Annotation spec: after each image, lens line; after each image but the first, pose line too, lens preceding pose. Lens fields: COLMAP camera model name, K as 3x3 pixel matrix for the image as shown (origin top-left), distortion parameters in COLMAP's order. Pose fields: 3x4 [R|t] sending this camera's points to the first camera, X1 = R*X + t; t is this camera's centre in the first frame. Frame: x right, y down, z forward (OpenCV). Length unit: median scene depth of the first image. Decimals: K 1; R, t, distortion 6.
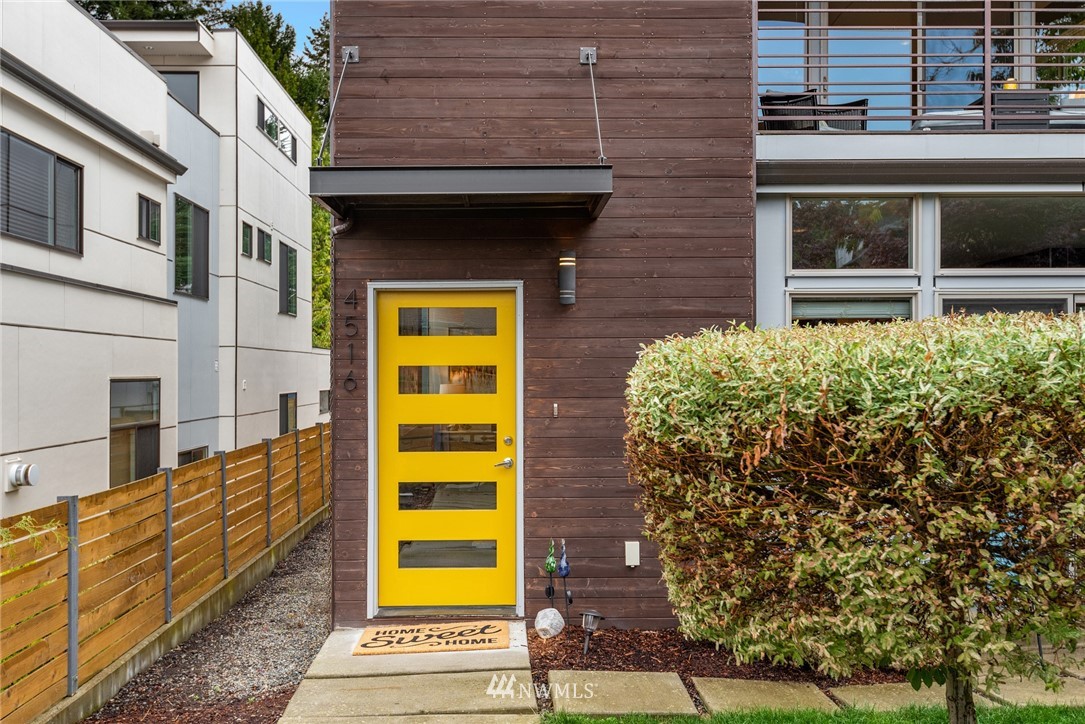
lens RADIAL K [[1132.6, 0, 542.5], [0, 1132.6, 362.0], [0, 0, 1]] dist [0.028140, 0.018925]
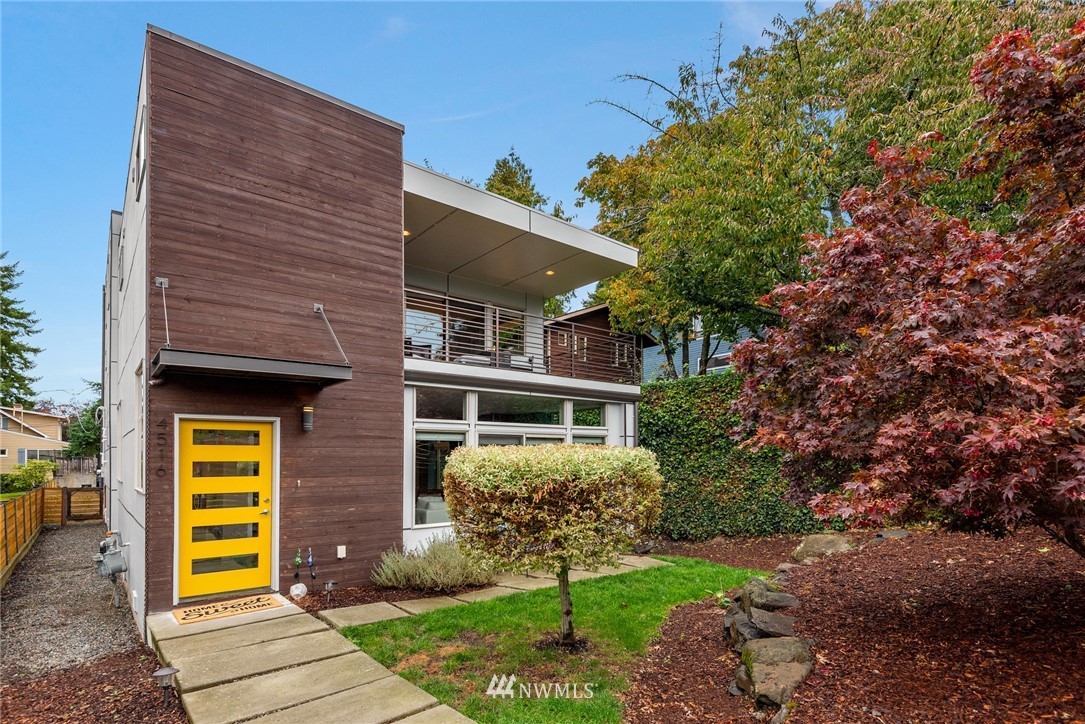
lens RADIAL K [[549.8, 0, 540.7], [0, 549.8, 455.9], [0, 0, 1]] dist [-0.002464, -0.000675]
pose [[0.796169, 0.003464, 0.605065, -0.234895], [-0.001294, 0.999991, -0.004022, -0.002743], [-0.605073, 0.002419, 0.796166, -0.021543]]
